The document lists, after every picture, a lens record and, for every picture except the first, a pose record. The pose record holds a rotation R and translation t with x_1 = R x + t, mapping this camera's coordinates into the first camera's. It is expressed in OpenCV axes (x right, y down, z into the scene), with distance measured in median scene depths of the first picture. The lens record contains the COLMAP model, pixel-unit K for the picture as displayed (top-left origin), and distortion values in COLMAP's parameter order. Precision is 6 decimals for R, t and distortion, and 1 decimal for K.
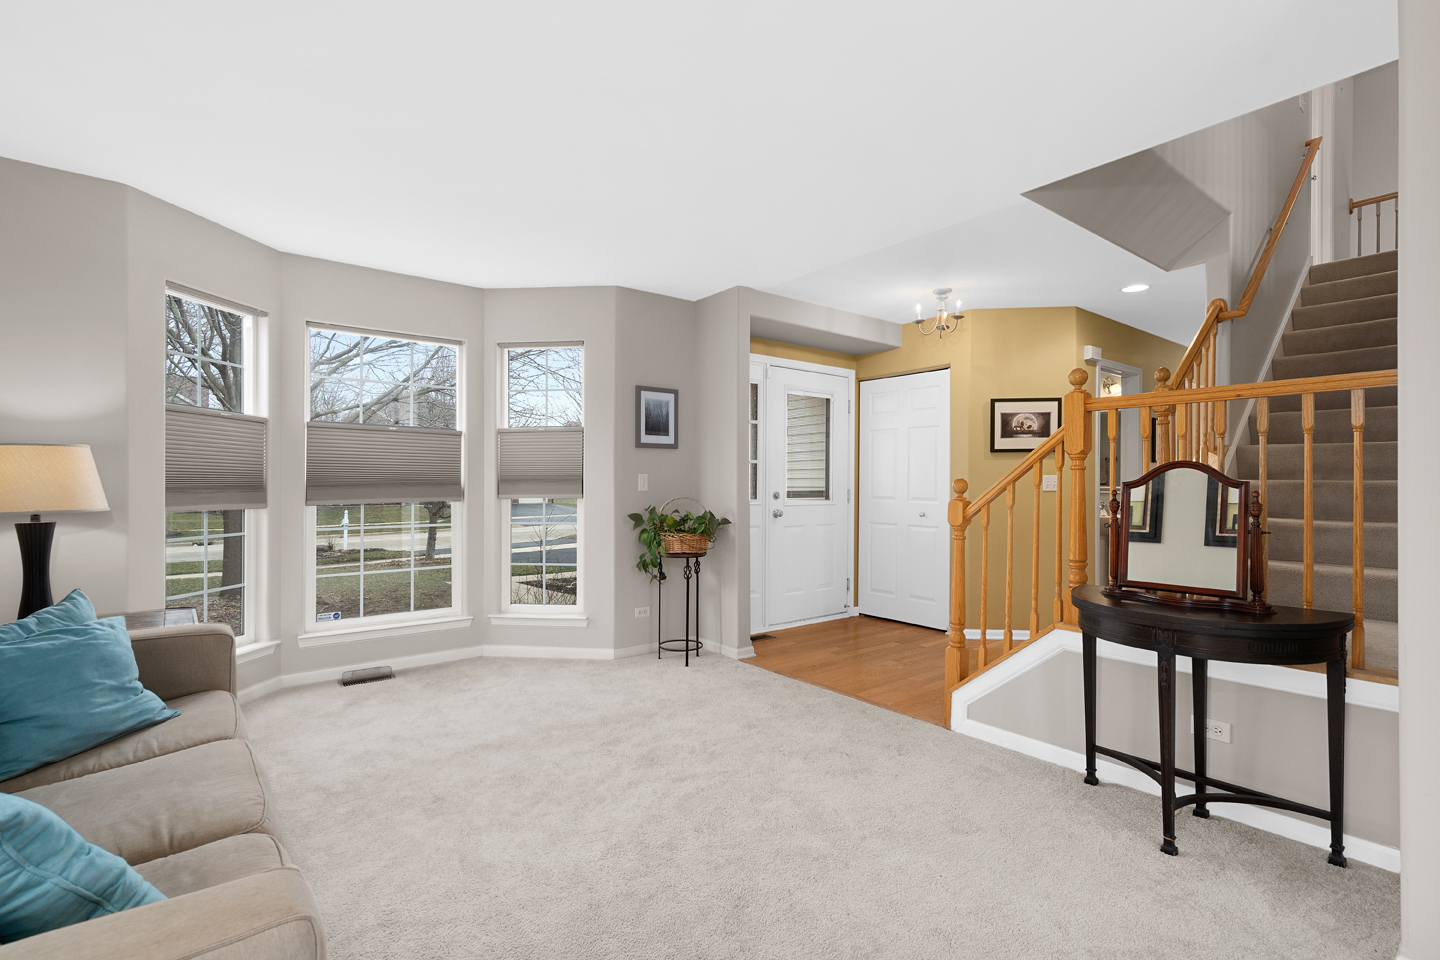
lens RADIAL K [[662.7, 0, 728.8], [0, 662.7, 491.7], [0, 0, 1]] dist [-0.000955, 0.001666]
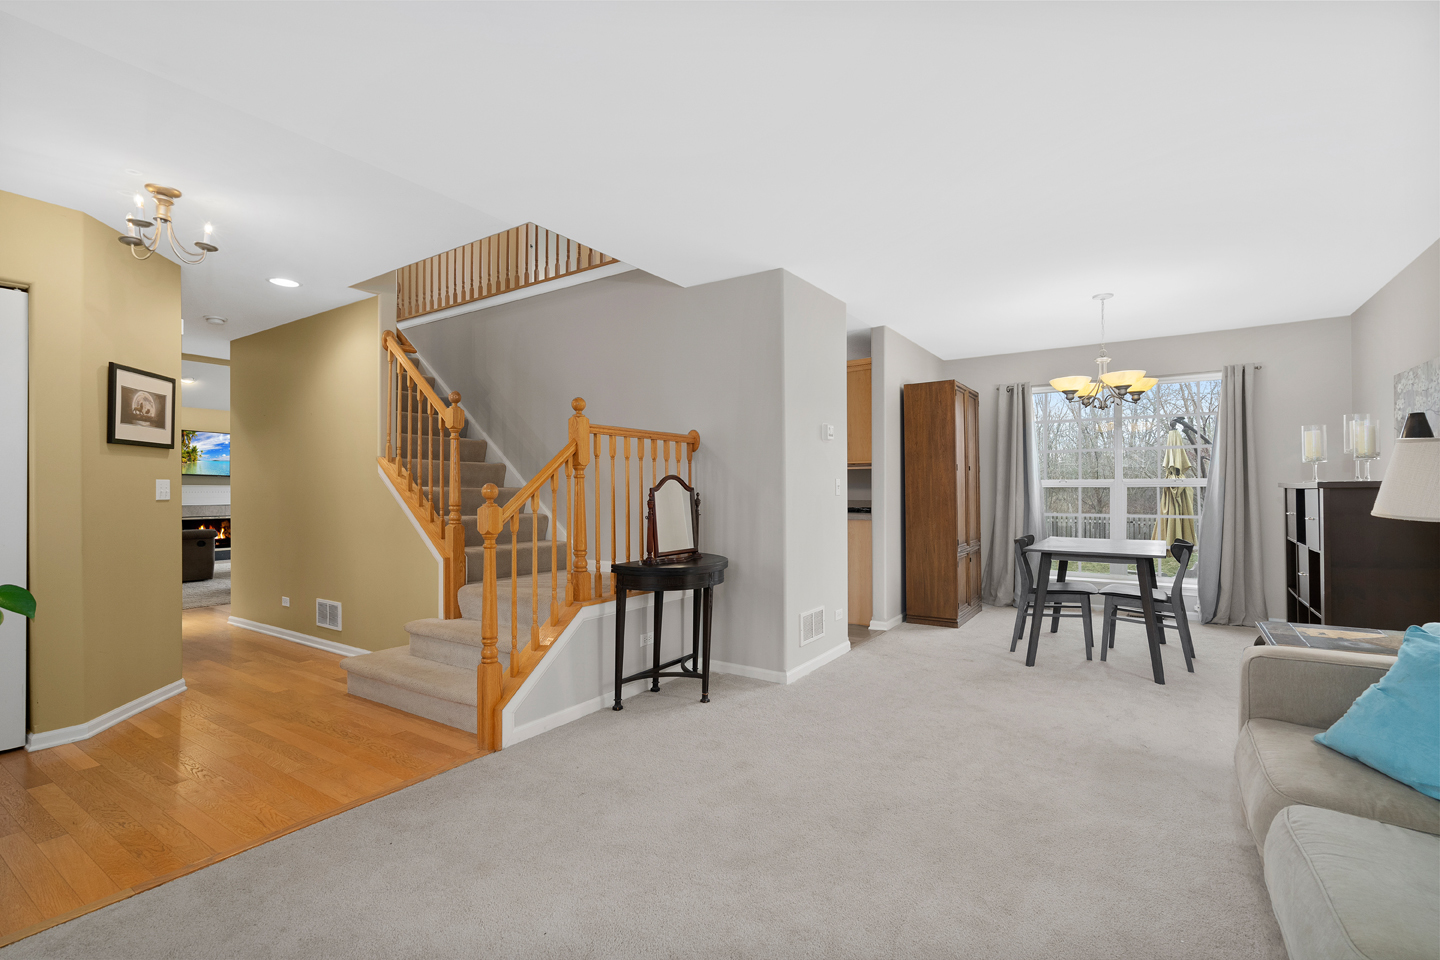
lens RADIAL K [[662.7, 0, 728.8], [0, 662.7, 491.7], [0, 0, 1]] dist [-0.000955, 0.001666]
pose [[-0.318930, 0.000129, 0.947778, -0.548025], [0.015423, 0.999868, 0.005054, -0.006505], [-0.947653, 0.016229, -0.318890, 0.812582]]
